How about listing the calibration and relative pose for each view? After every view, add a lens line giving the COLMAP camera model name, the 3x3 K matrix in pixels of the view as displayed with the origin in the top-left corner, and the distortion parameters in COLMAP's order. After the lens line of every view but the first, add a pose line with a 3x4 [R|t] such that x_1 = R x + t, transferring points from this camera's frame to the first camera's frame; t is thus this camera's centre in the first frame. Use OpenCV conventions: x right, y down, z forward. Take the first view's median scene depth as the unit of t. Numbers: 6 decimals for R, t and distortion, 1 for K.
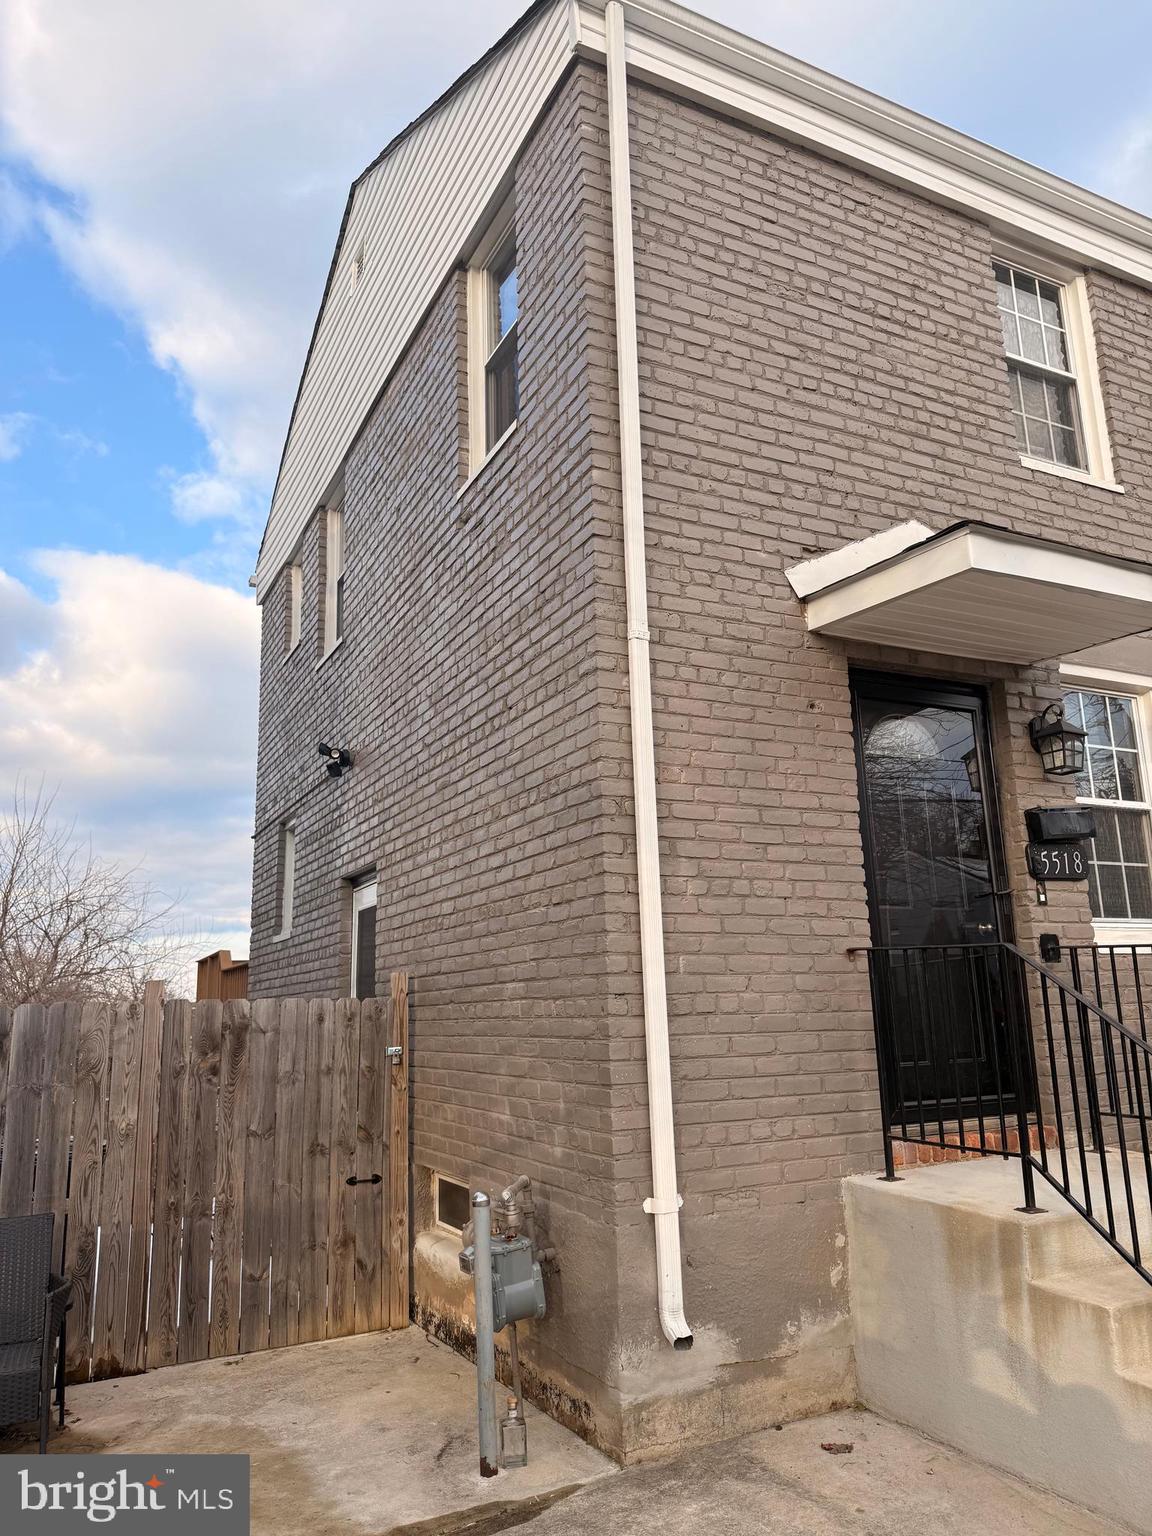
lens RADIAL K [[1065.0, 0, 584.6], [0, 1065.0, 773.0], [0, 0, 1]] dist [0.087384, -0.123065]
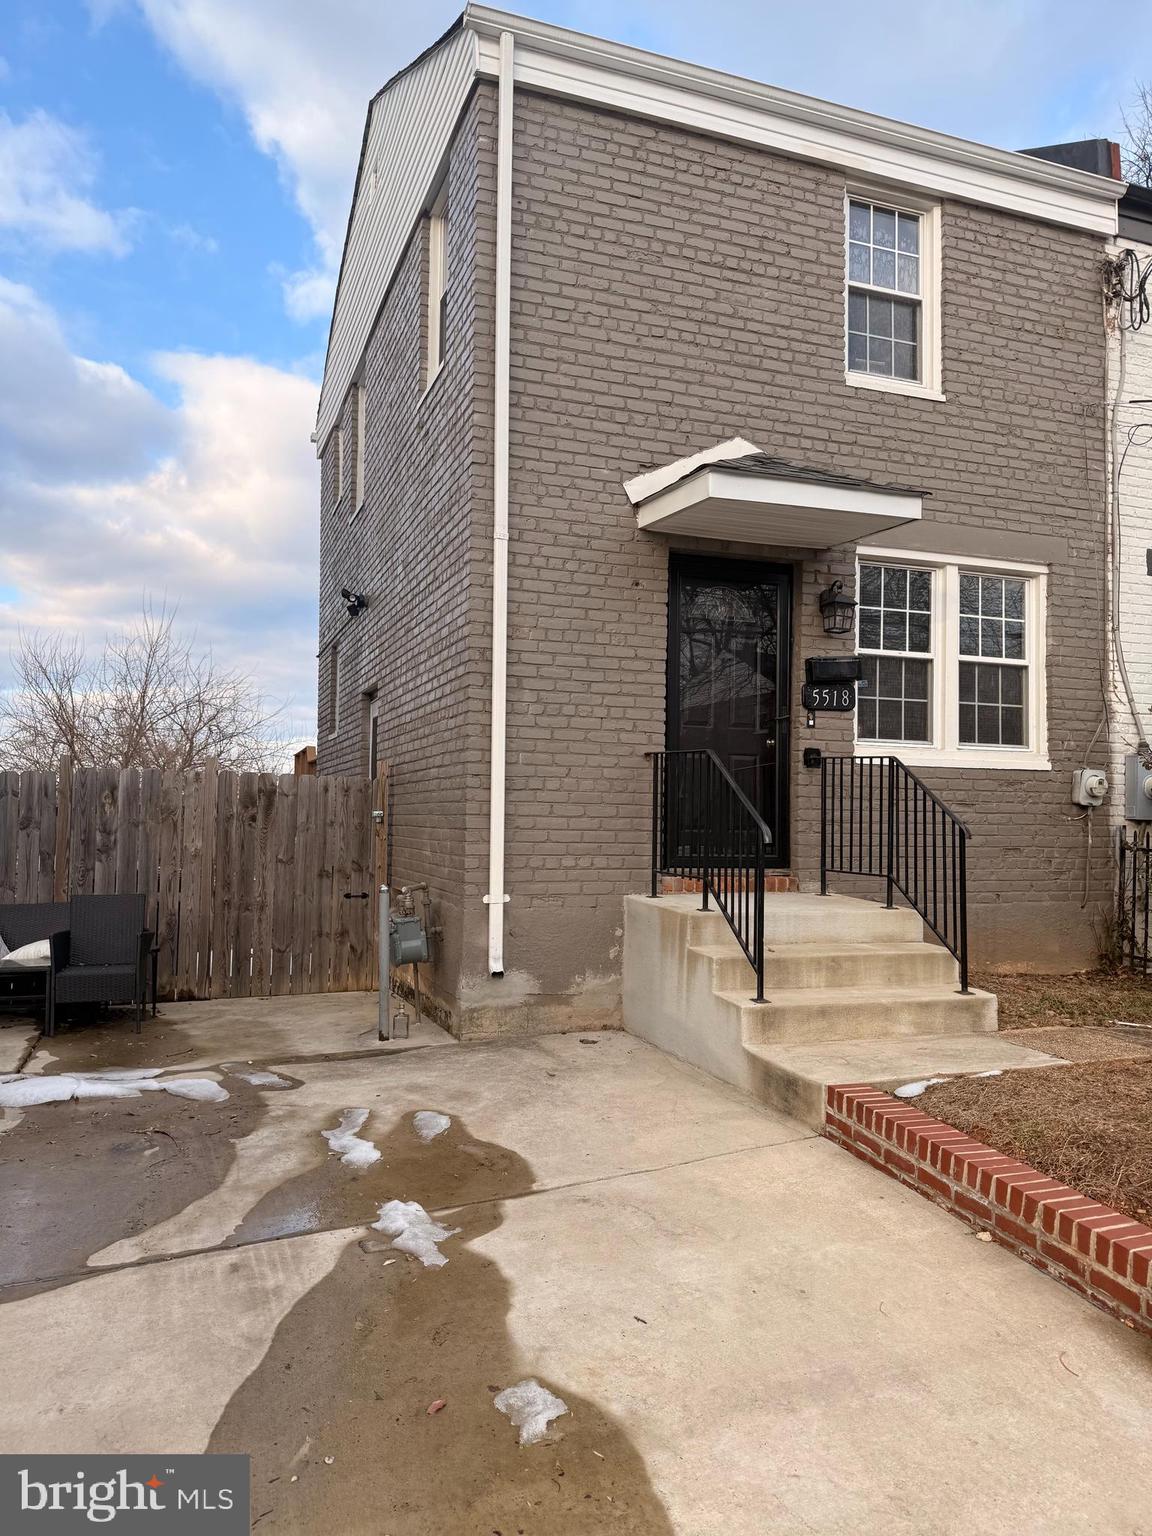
lens RADIAL K [[1065.0, 0, 573.6], [0, 1065.0, 777.1], [0, 0, 1]] dist [0.087384, -0.123065]
pose [[0.992632, 0.039479, -0.114560, 0.279328], [-0.018381, 0.983553, 0.179680, -0.058696], [0.119769, -0.176251, 0.977032, -0.406499]]
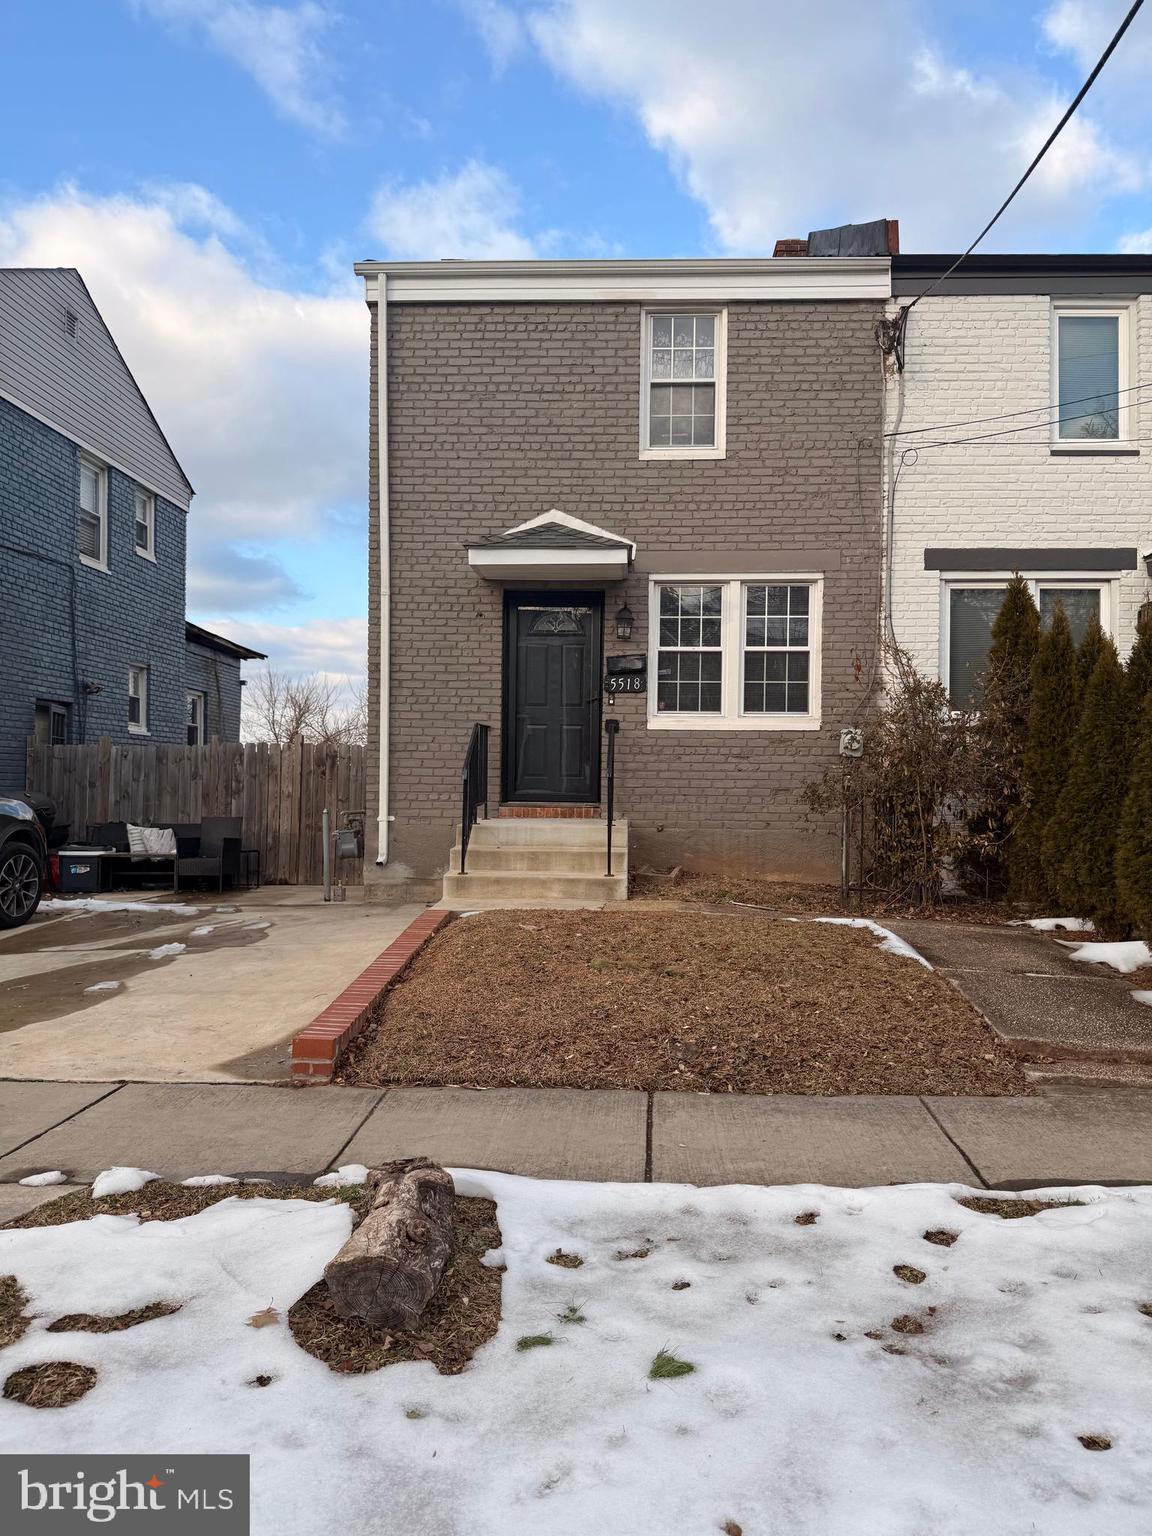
lens RADIAL K [[1065.0, 0, 573.4], [0, 1065.0, 794.4], [0, 0, 1]] dist [0.087384, -0.123065]
pose [[0.876070, 0.043549, -0.480214, 1.325606], [0.068223, 0.974700, 0.212853, -0.144488], [0.477333, -0.219235, 0.850934, -0.768953]]
